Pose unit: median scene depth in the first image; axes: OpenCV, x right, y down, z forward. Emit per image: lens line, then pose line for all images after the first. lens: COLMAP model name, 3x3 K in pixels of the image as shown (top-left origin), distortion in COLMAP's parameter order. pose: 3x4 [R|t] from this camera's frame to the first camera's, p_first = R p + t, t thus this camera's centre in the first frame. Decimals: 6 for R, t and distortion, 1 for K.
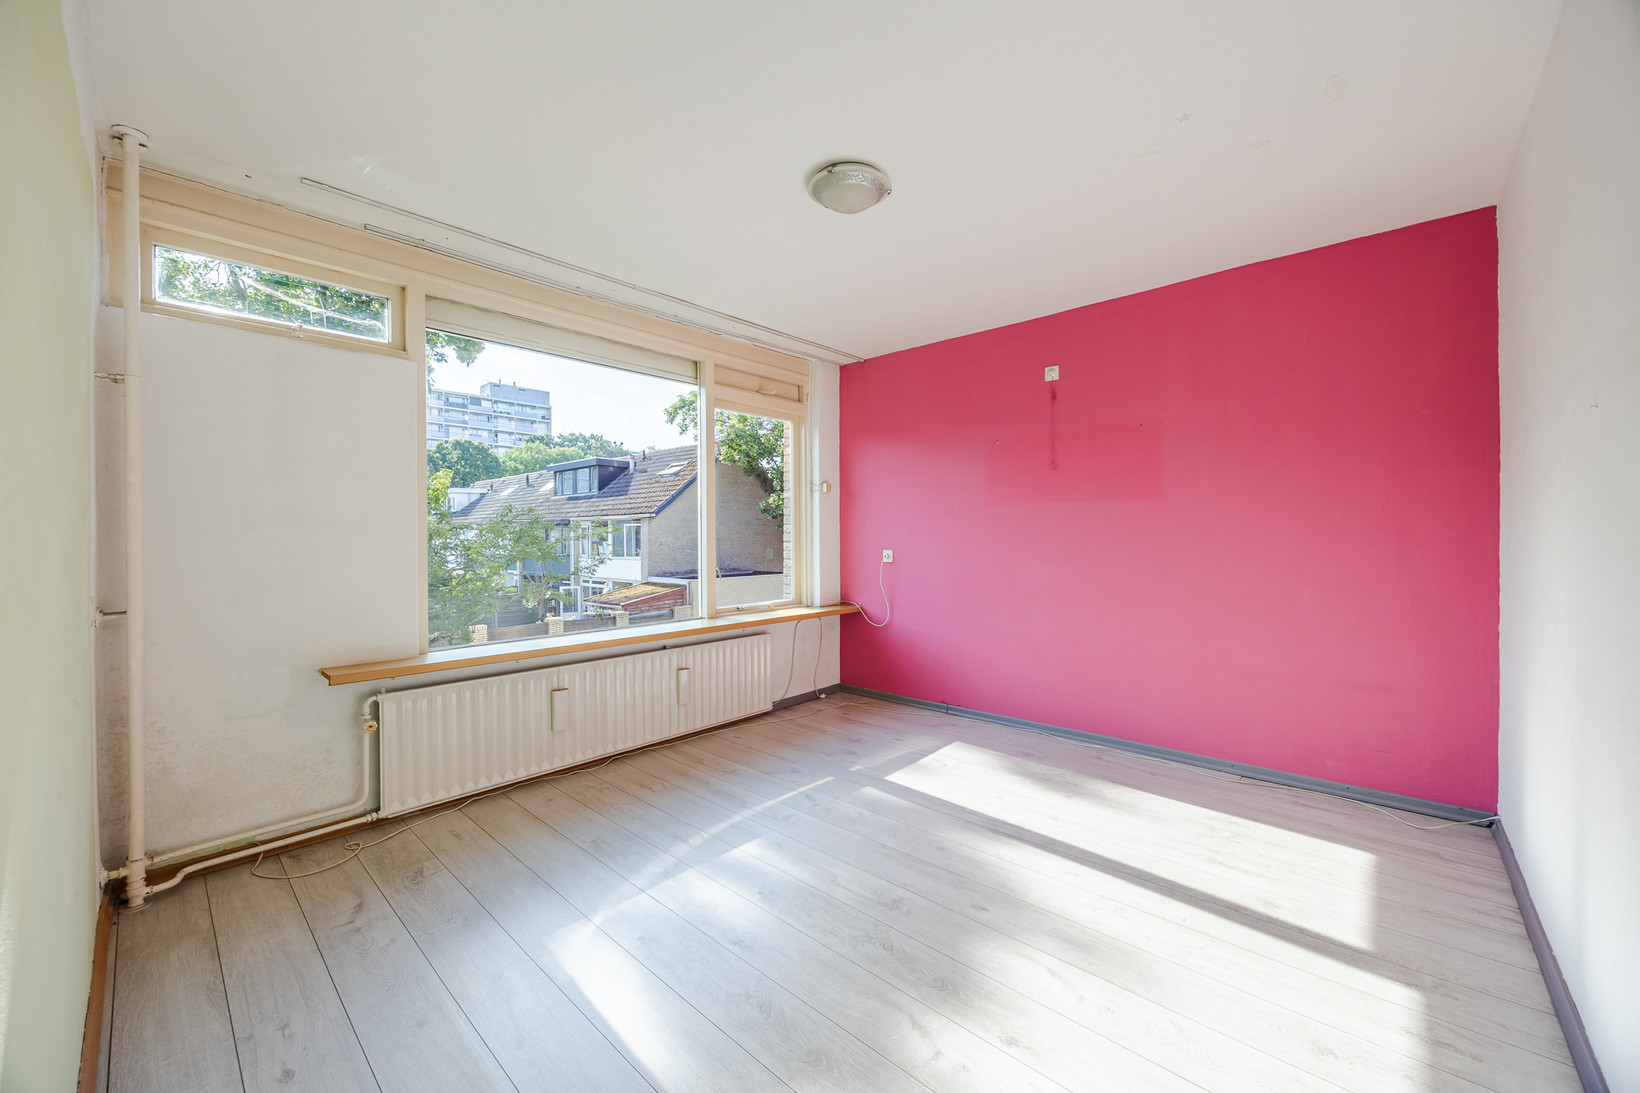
lens RADIAL K [[622.3, 0, 820.0], [0, 622.3, 541.6], [0, 0, 1]] dist [-0.001836, -0.000133]
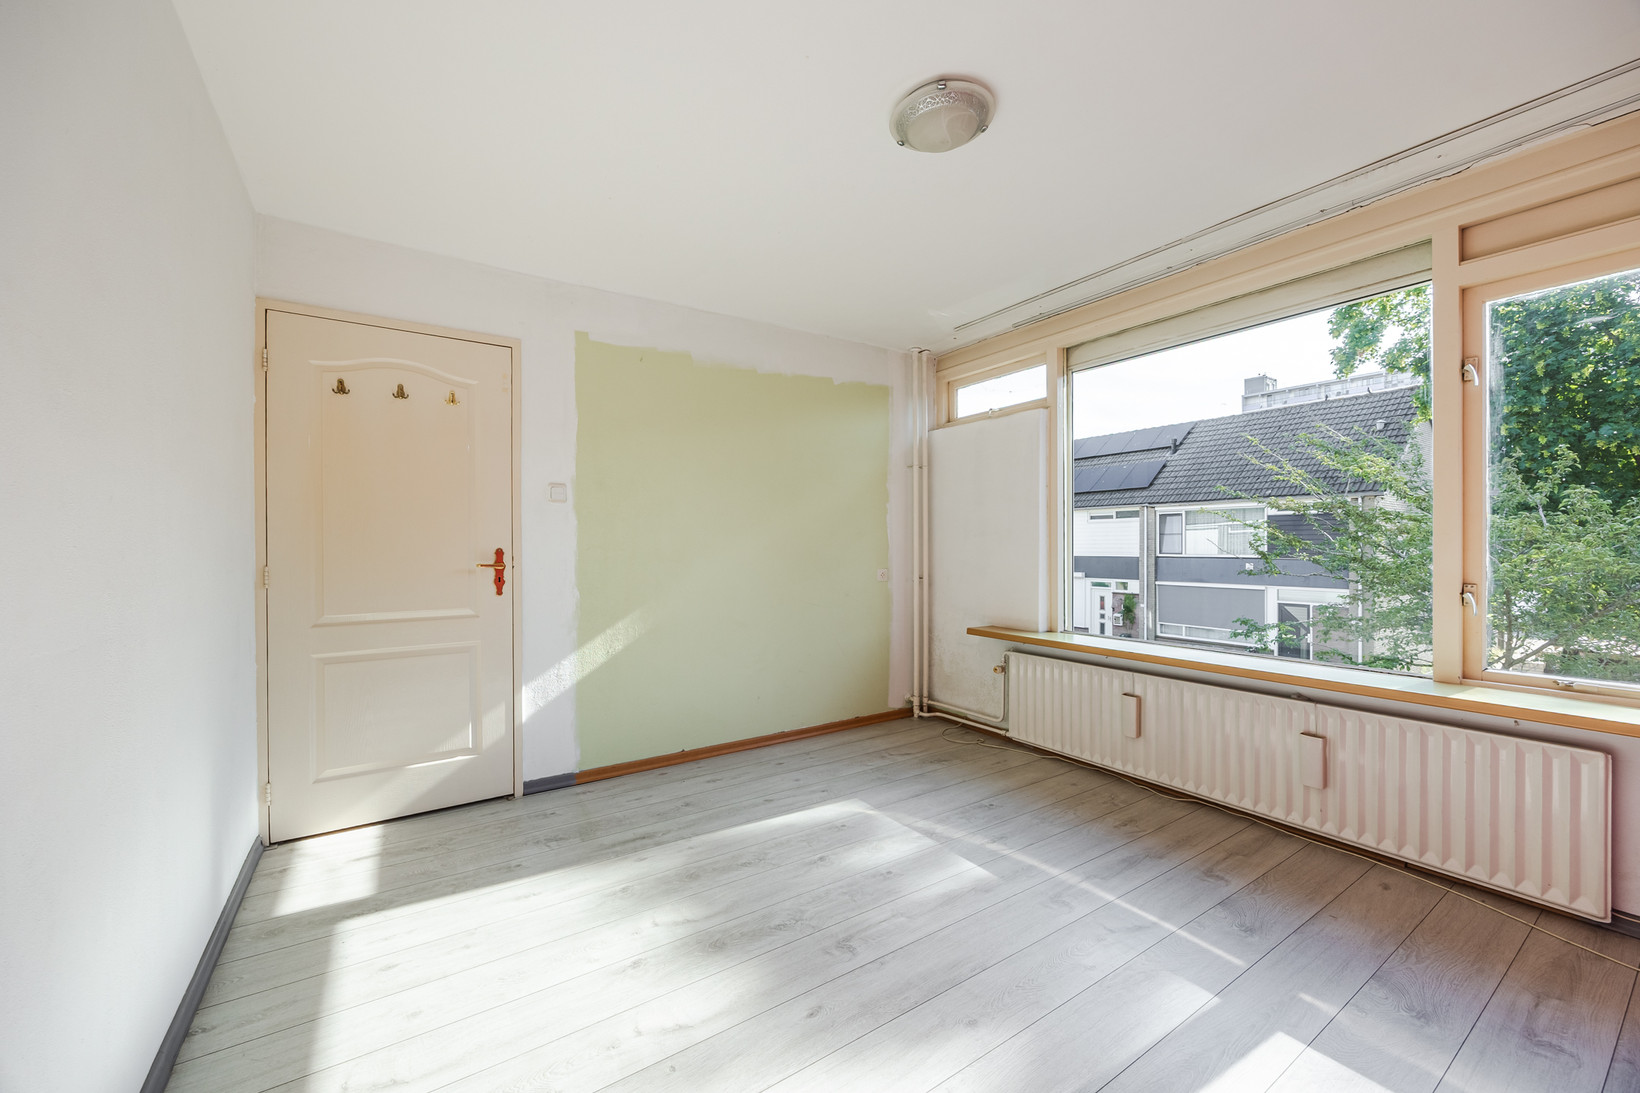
lens RADIAL K [[602.0, 0, 823.4], [0, 602.0, 548.4], [0, 0, 1]] dist [-0.001997, -0.000221]
pose [[-0.206891, 0.010989, -0.978302, 0.720495], [-0.000259, 0.999936, 0.011287, -0.007152], [0.978364, 0.002588, -0.206875, 0.843064]]
